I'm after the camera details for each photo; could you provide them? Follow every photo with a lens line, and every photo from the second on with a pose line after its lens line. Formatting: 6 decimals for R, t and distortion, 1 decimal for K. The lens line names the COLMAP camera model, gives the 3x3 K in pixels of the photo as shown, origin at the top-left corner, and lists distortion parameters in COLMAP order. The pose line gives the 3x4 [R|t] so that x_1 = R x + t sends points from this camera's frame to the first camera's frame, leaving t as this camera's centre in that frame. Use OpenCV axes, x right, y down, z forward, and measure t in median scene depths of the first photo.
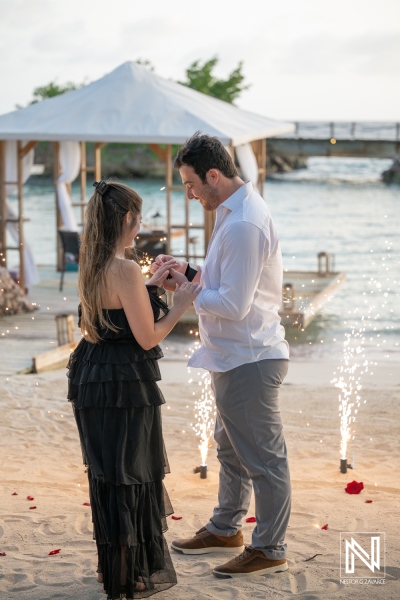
lens RADIAL K [[1234.1, 0, 200.0], [0, 1234.1, 300.0], [0, 0, 1]] dist [-0.013942, 0.006743]
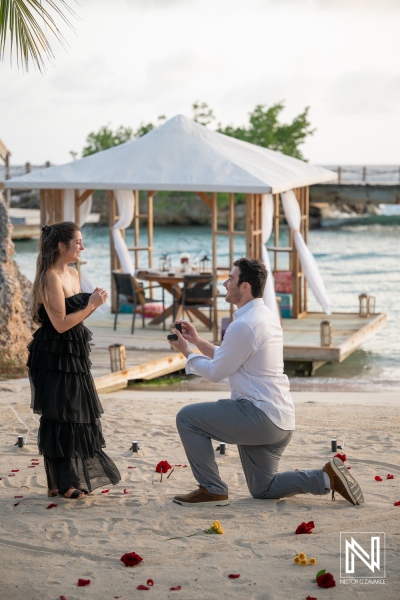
lens RADIAL K [[1341.8, 0, 200.0], [0, 1341.8, 300.0], [0, 0, 1]] dist [0.032022, 0.068796]
pose [[0.998682, -0.000140, -0.051331, 0.019055], [-0.002182, 0.998976, -0.045190, 0.018100], [0.051285, 0.045243, 0.997659, -0.144933]]
